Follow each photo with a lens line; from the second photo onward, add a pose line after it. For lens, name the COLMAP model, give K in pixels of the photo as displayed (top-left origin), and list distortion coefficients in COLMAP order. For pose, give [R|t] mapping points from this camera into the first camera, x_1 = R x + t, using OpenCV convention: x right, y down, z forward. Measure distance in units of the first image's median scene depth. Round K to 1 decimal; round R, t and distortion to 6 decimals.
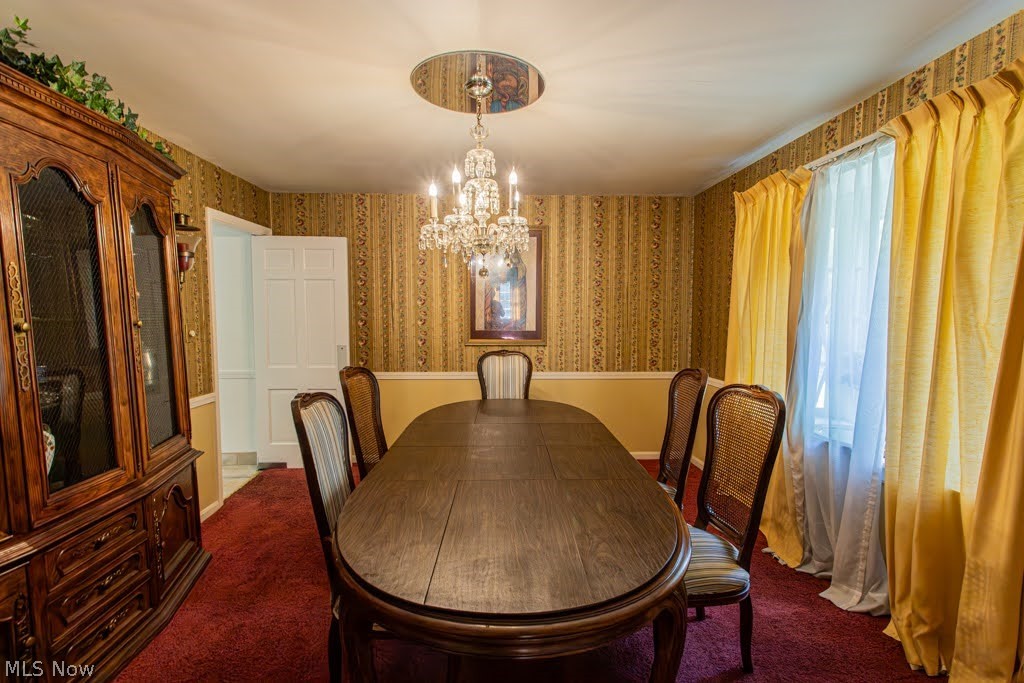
lens RADIAL K [[483.1, 0, 511.3], [0, 483.1, 332.6], [0, 0, 1]] dist [0.000150, 0.000286]
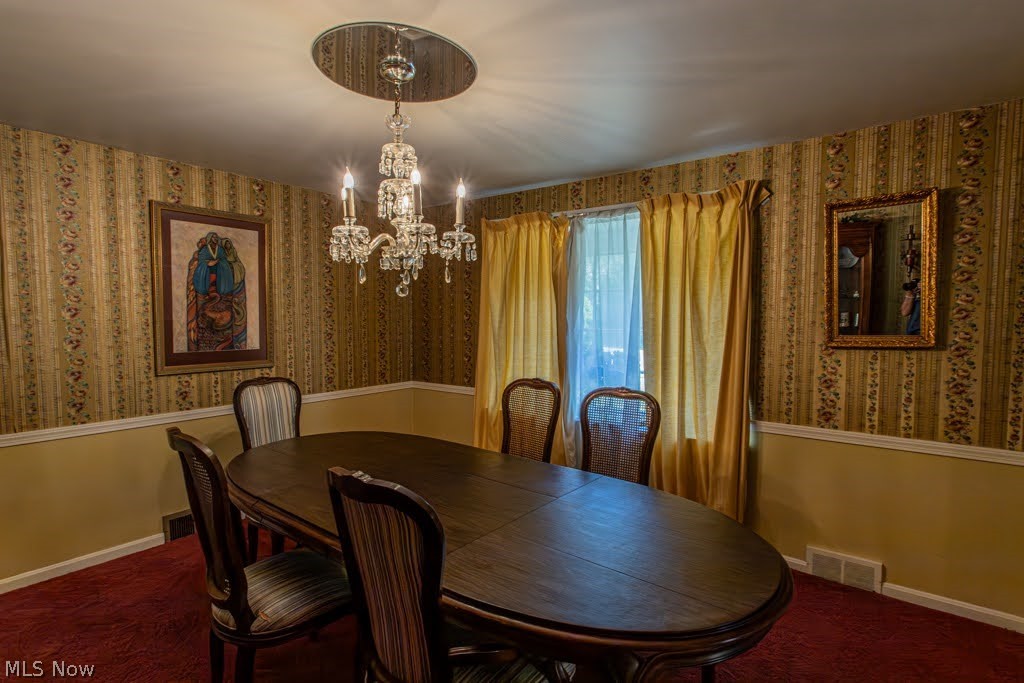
lens RADIAL K [[505.4, 0, 513.5], [0, 505.4, 340.8], [0, 0, 1]] dist [0.000100, 0.000588]
pose [[0.639921, -0.040879, 0.767353, -0.380916], [0.030102, 0.999151, 0.028124, -0.033653], [-0.767851, 0.005102, 0.640608, 0.171713]]
